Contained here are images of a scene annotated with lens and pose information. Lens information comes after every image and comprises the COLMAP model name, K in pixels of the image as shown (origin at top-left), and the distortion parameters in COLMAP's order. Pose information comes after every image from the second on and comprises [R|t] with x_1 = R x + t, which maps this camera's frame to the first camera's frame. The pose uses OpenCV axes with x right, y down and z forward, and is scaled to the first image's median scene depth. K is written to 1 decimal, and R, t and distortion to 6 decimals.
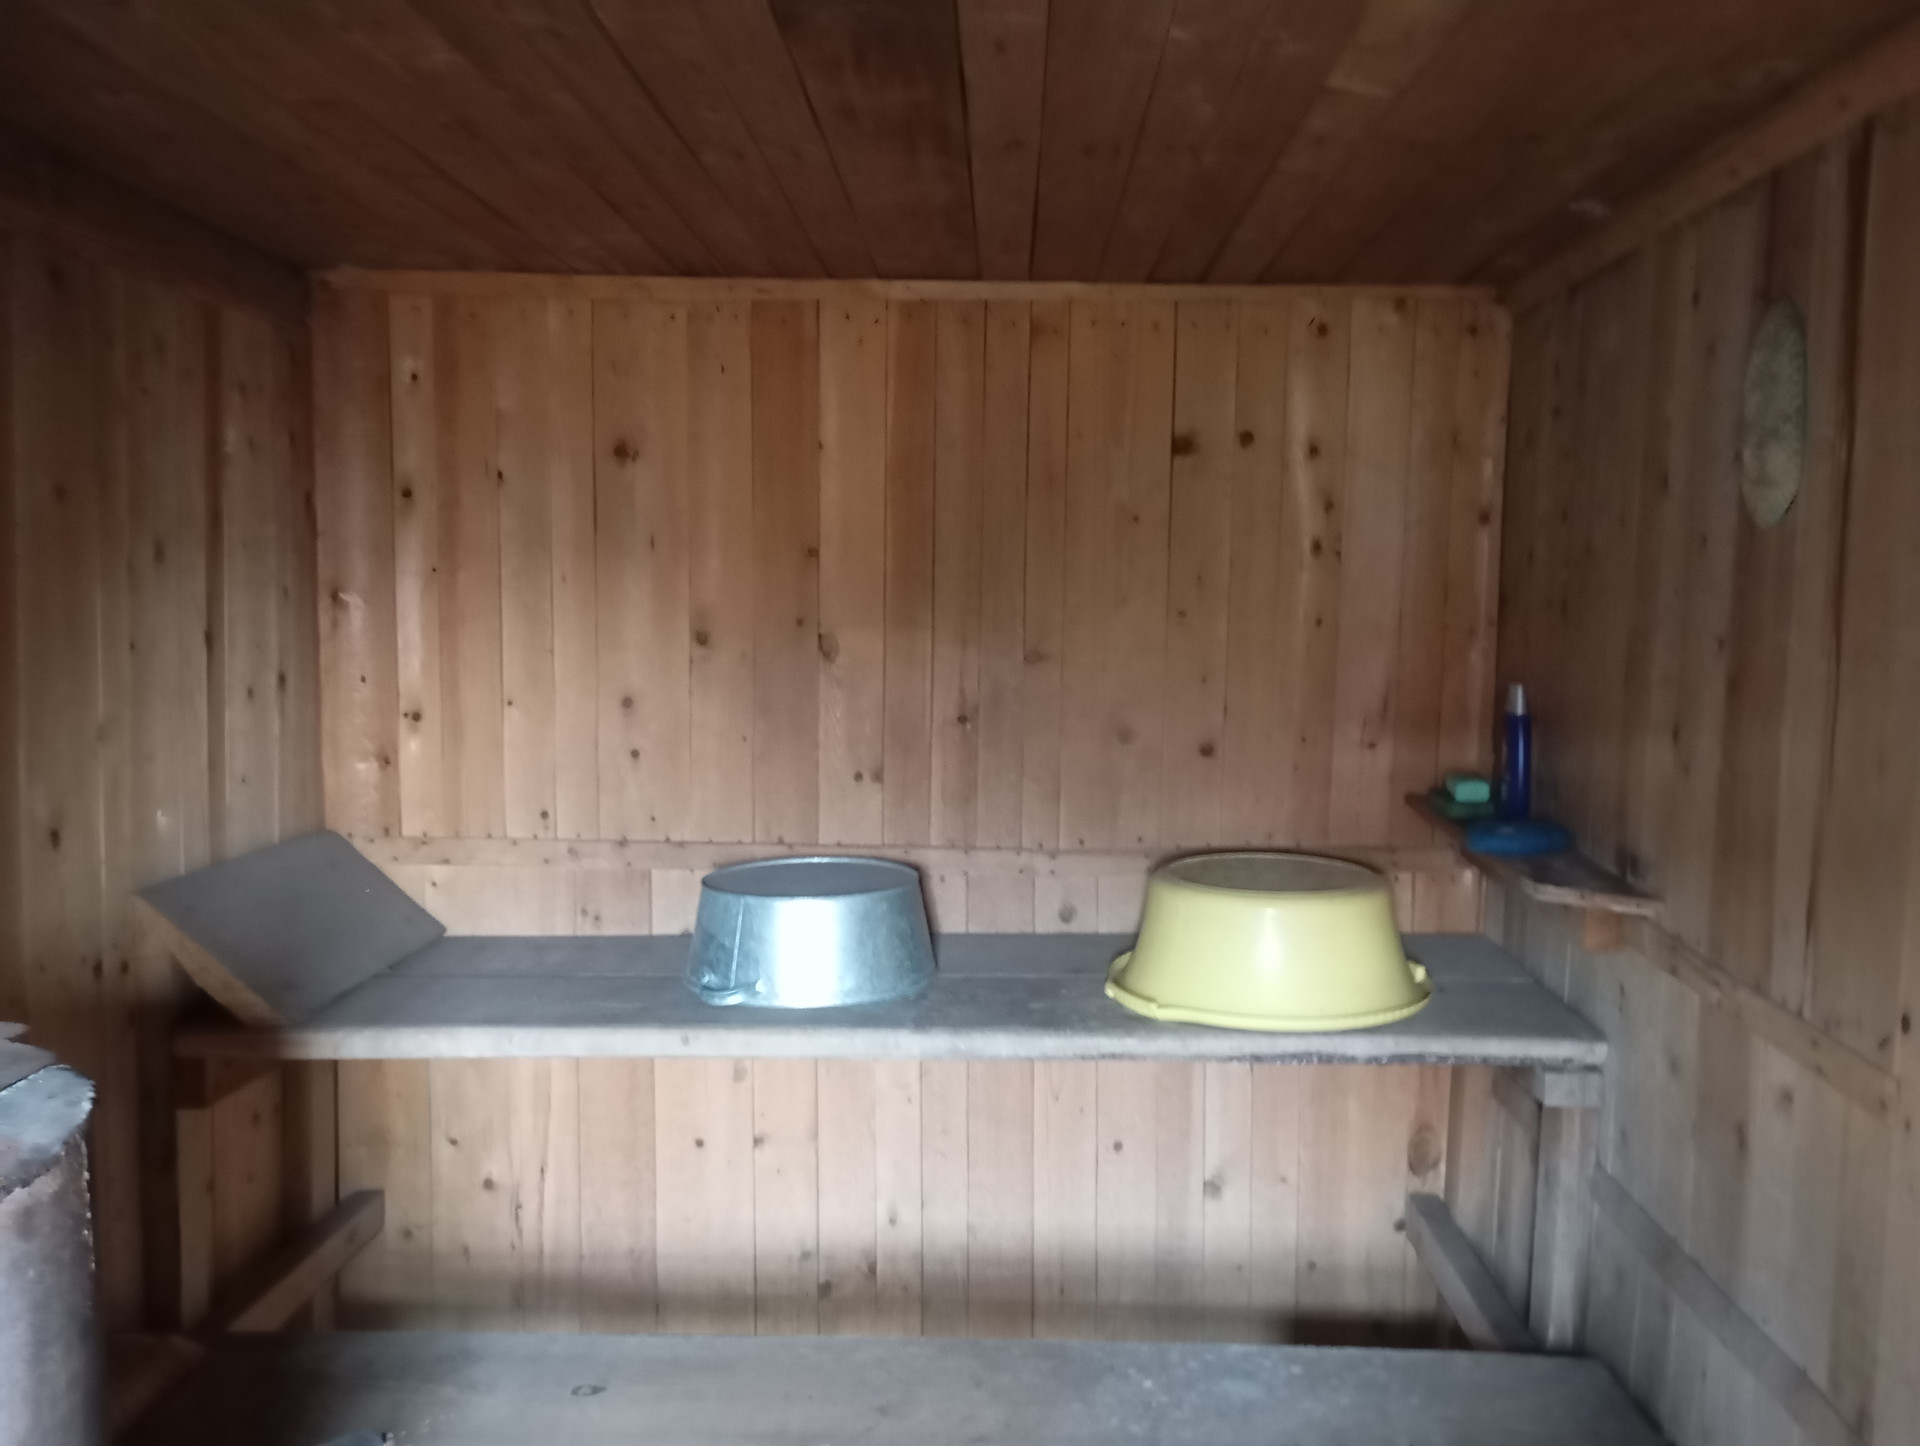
lens RADIAL K [[1577.8, 0, 959.3], [0, 1577.8, 717.1], [0, 0, 1]] dist [0.047007, -0.067400]
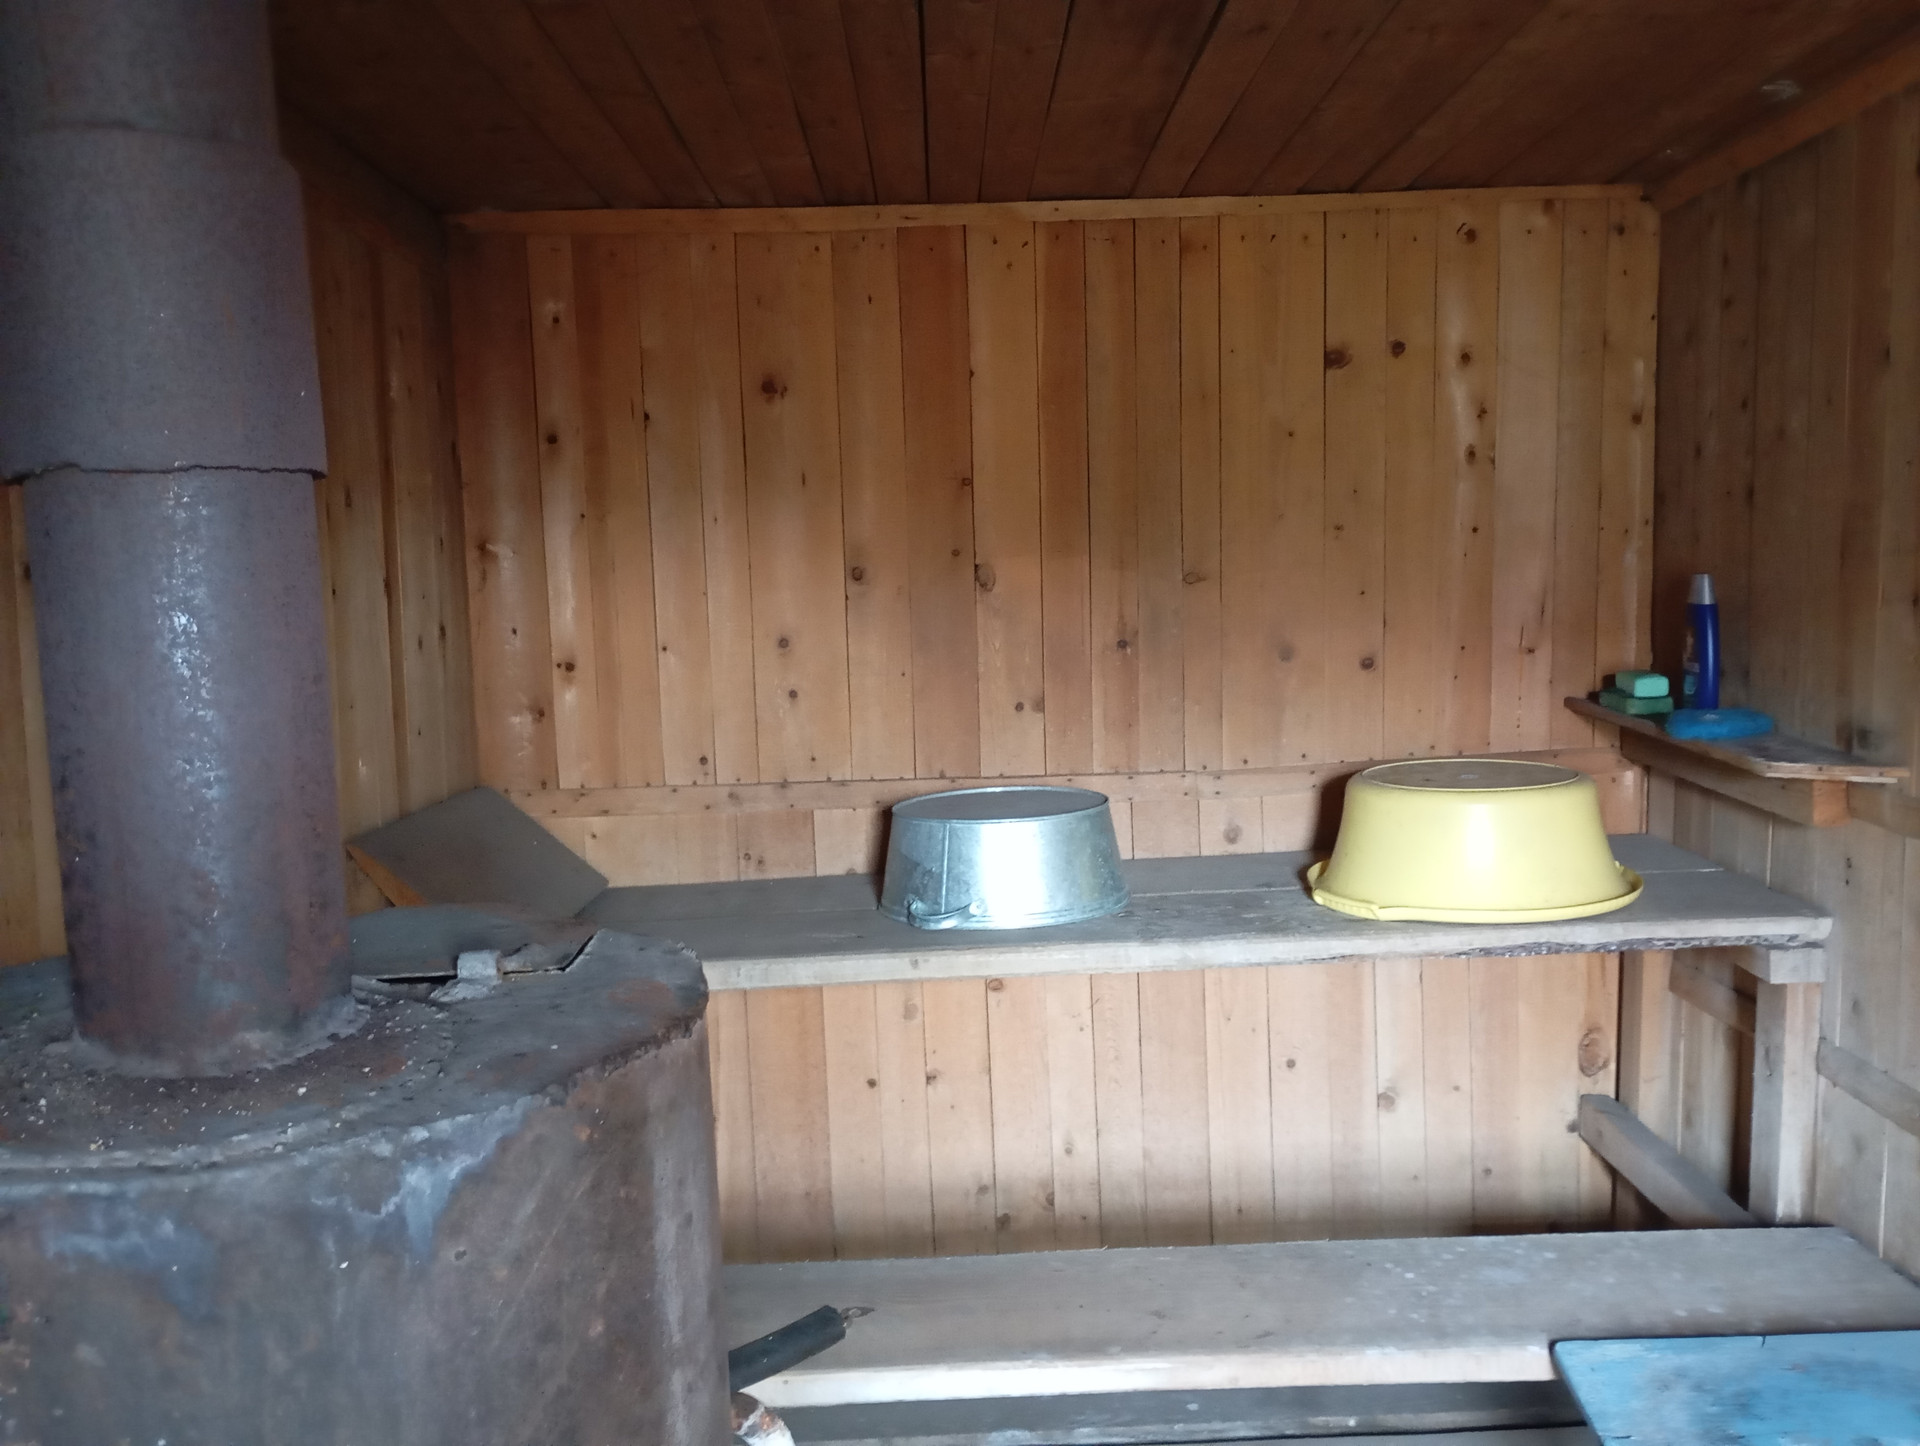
lens RADIAL K [[1577.8, 0, 943.2], [0, 1577.8, 723.6], [0, 0, 1]] dist [0.047007, -0.067400]
pose [[0.998357, -0.046681, 0.033218, -0.148776], [0.046344, 0.998866, 0.010872, 0.036131], [-0.033688, -0.009315, 0.999389, 0.007505]]
